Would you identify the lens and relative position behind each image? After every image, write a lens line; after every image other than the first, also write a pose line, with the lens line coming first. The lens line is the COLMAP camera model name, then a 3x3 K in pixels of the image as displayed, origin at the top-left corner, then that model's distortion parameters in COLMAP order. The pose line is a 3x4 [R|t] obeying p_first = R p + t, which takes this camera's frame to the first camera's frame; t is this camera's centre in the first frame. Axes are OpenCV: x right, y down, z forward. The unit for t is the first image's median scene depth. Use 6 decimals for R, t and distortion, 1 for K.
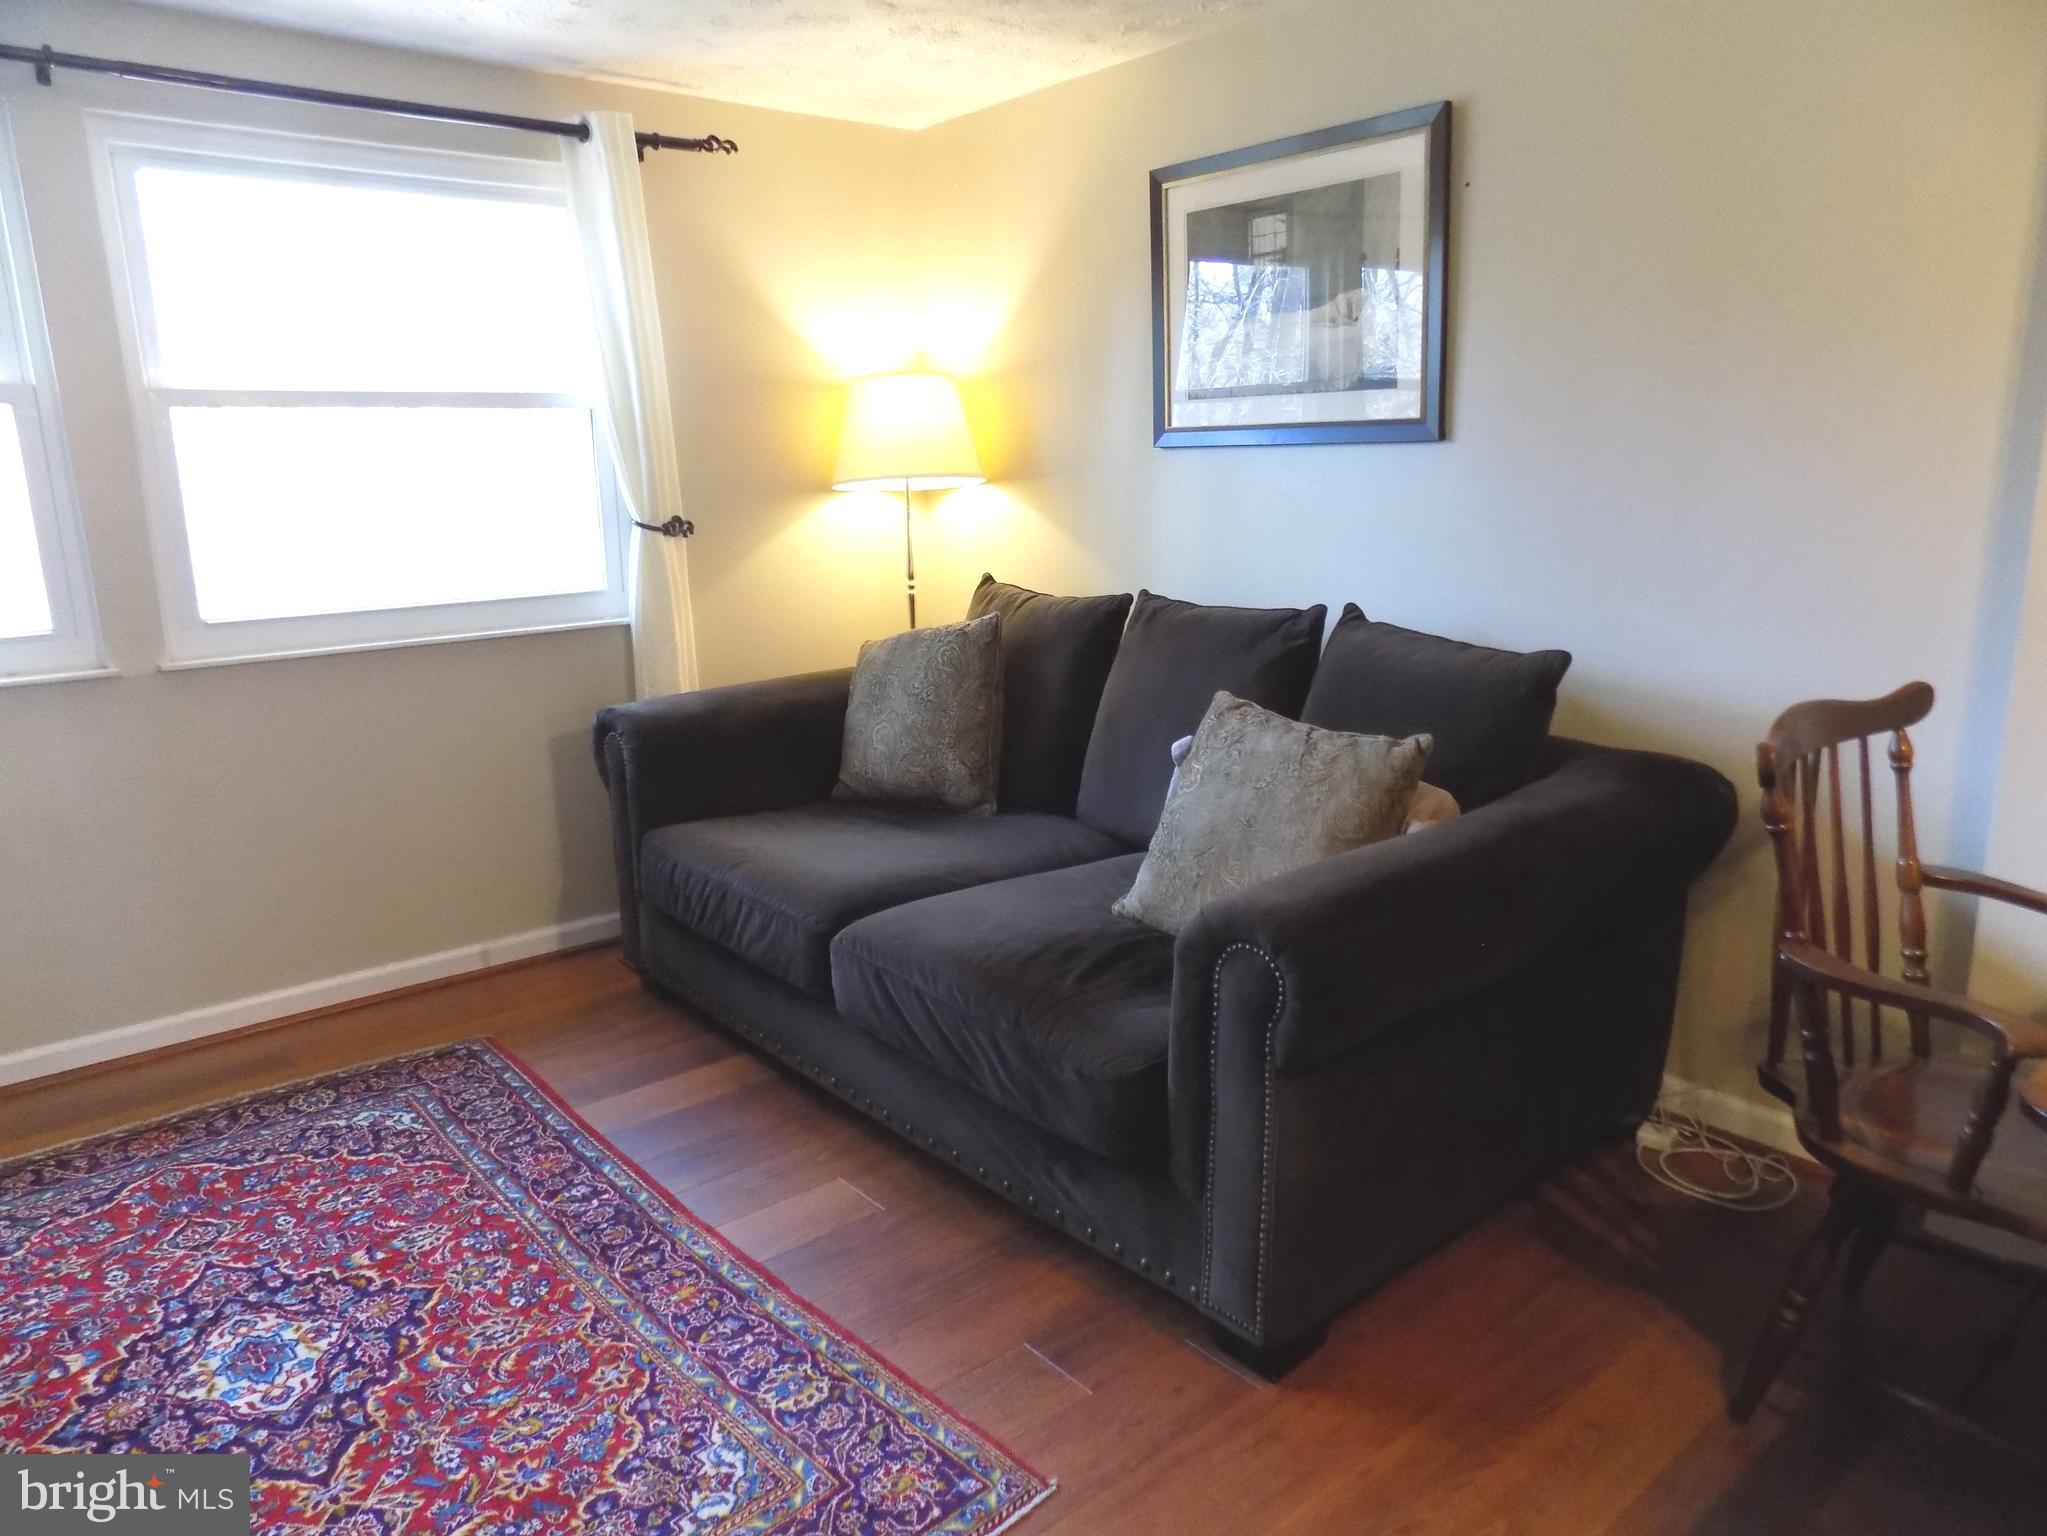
lens RADIAL K [[1372.3, 0, 1033.9], [0, 1372.3, 757.5], [0, 0, 1]] dist [-0.077491, 0.070072]
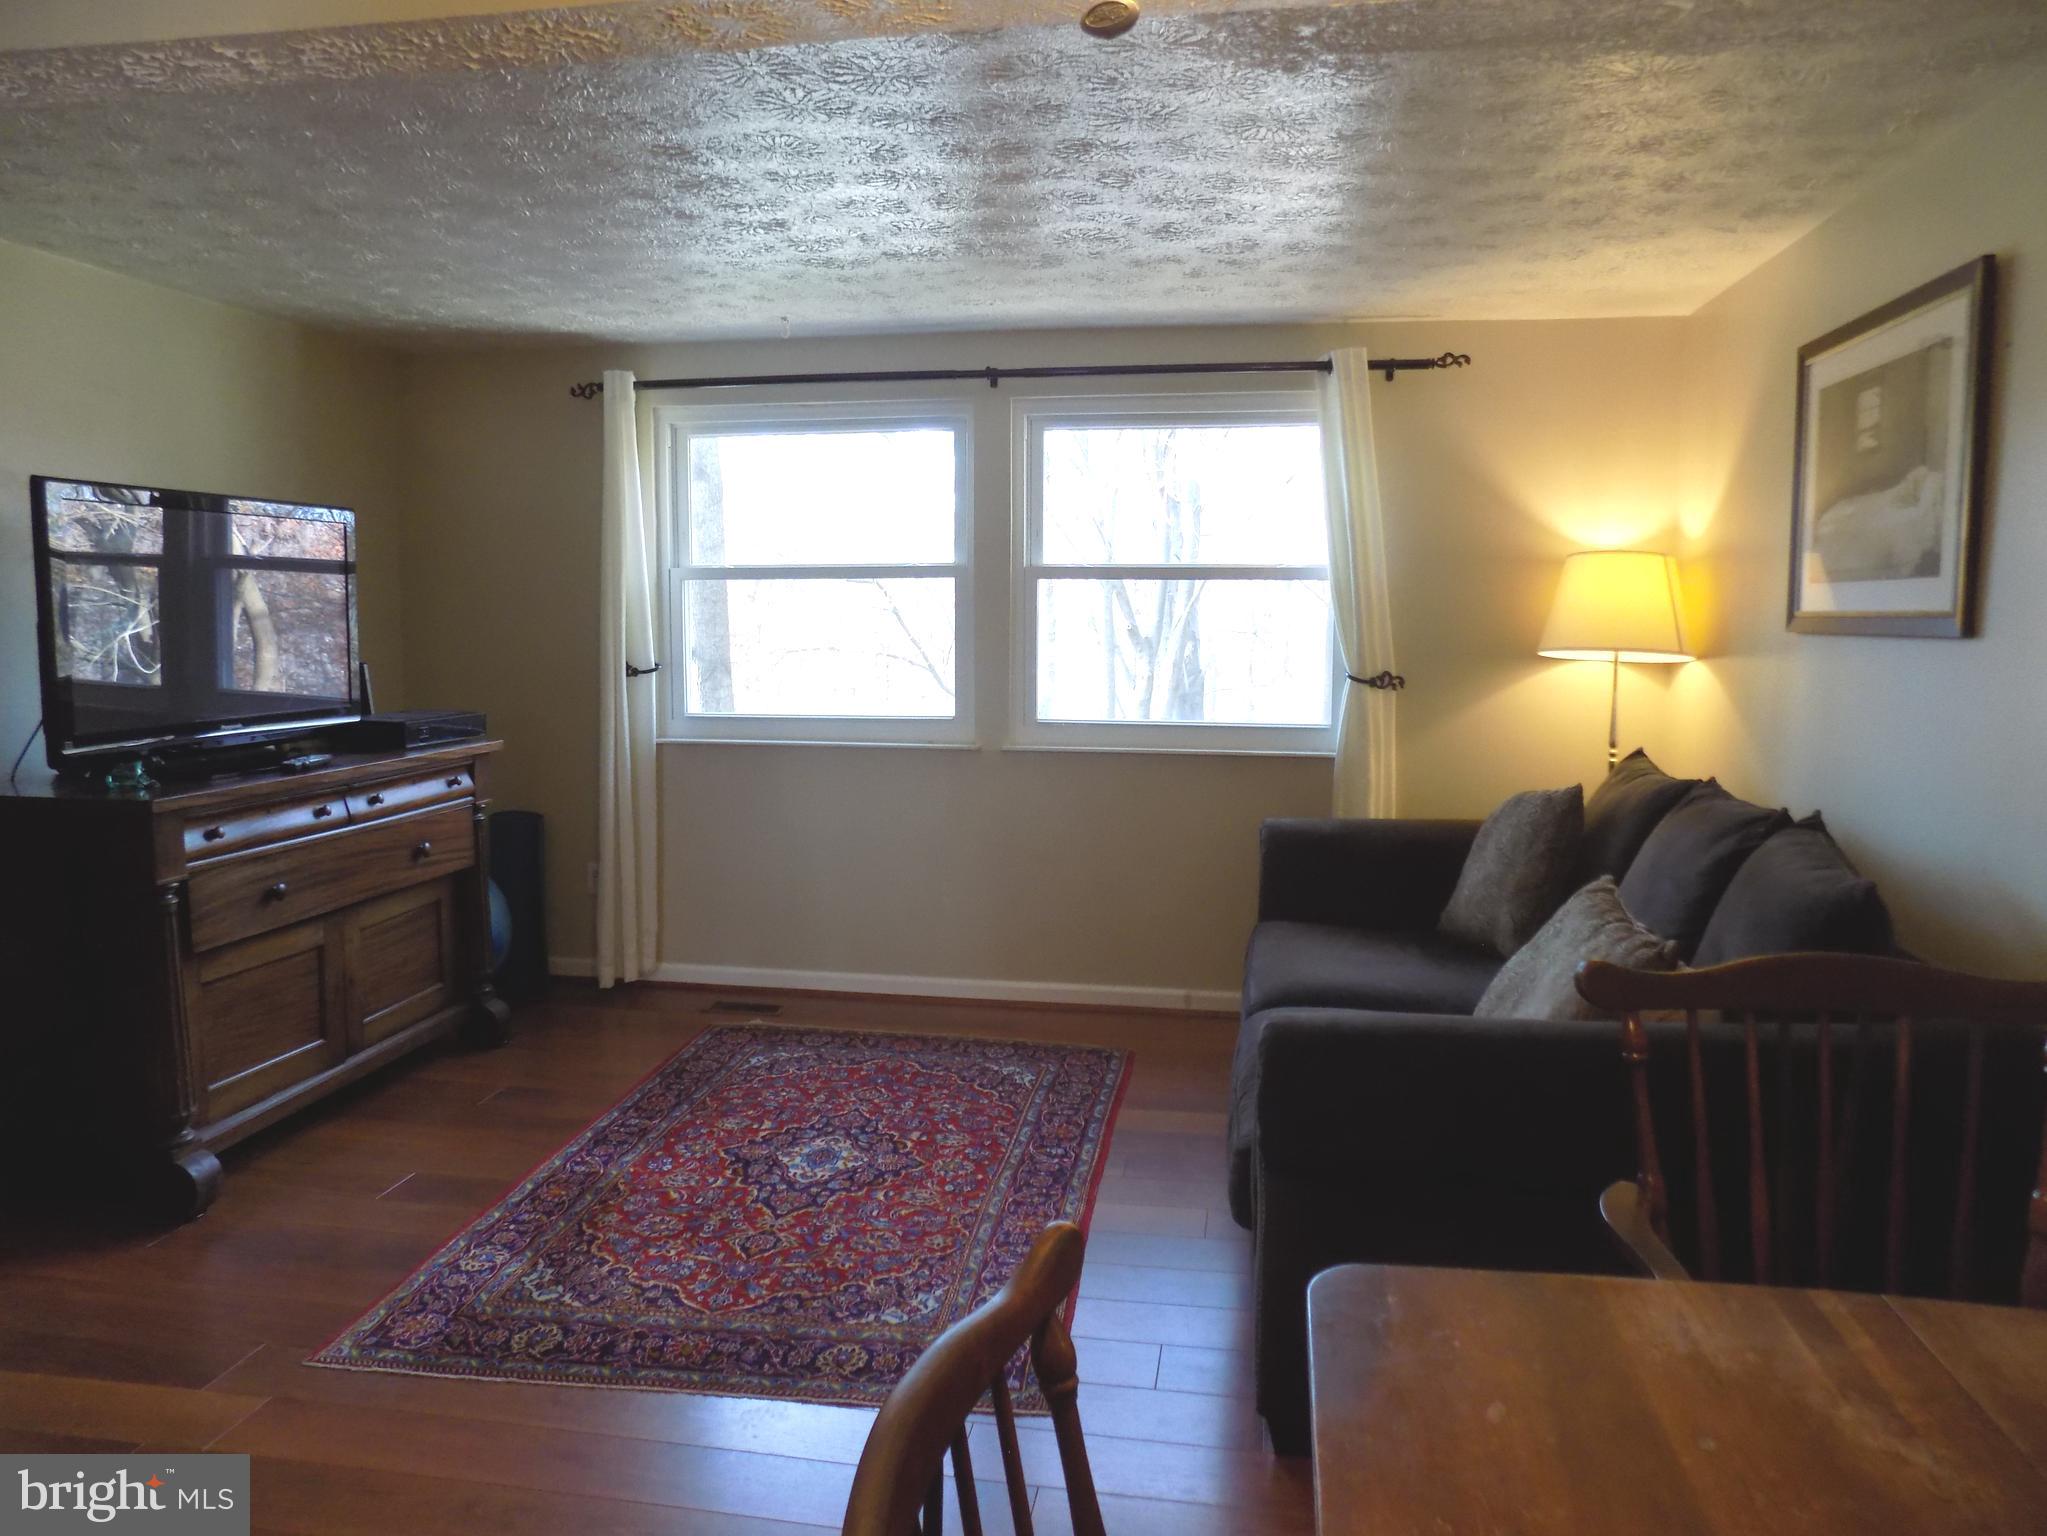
lens RADIAL K [[1372.3, 0, 1033.9], [0, 1372.3, 757.5], [0, 0, 1]] dist [-0.077491, 0.070072]
pose [[0.647419, 0.105561, -0.754788, 0.626478], [-0.181316, 0.983260, -0.018010, -0.040354], [0.740252, 0.148515, 0.655721, 0.019637]]
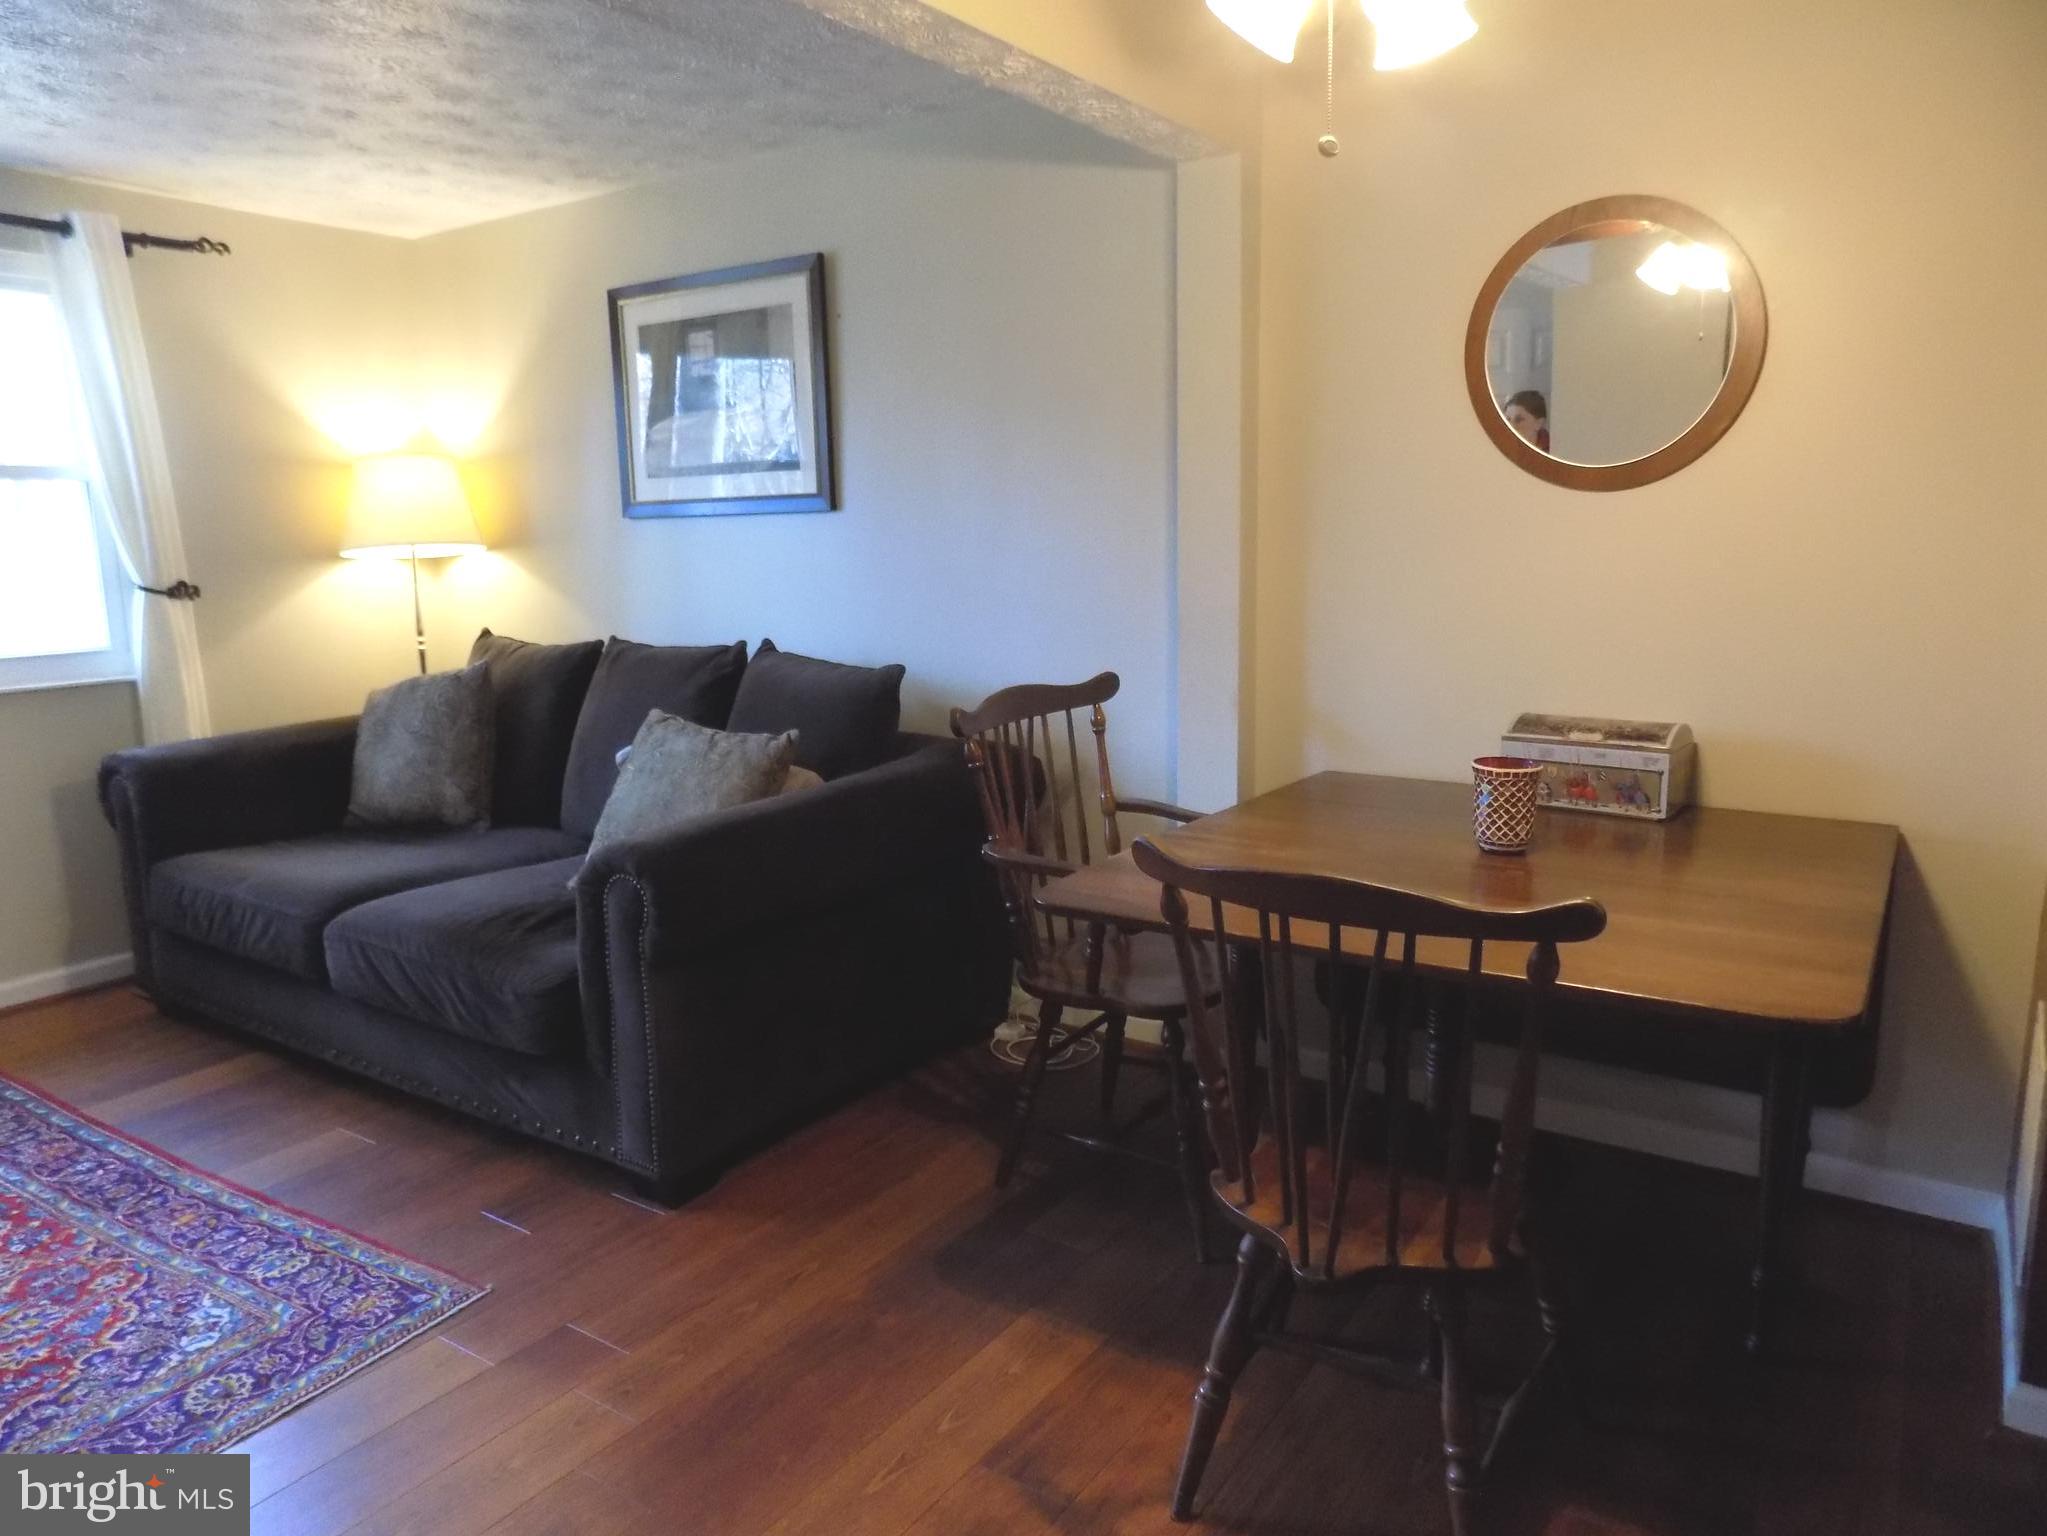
lens RADIAL K [[1372.3, 0, 1033.9], [0, 1372.3, 757.5], [0, 0, 1]] dist [-0.077491, 0.070072]
pose [[0.959410, -0.044279, 0.278516, 0.123709], [0.058514, 0.997360, -0.042999, 0.072141], [-0.275877, 0.057551, 0.959469, -0.304089]]
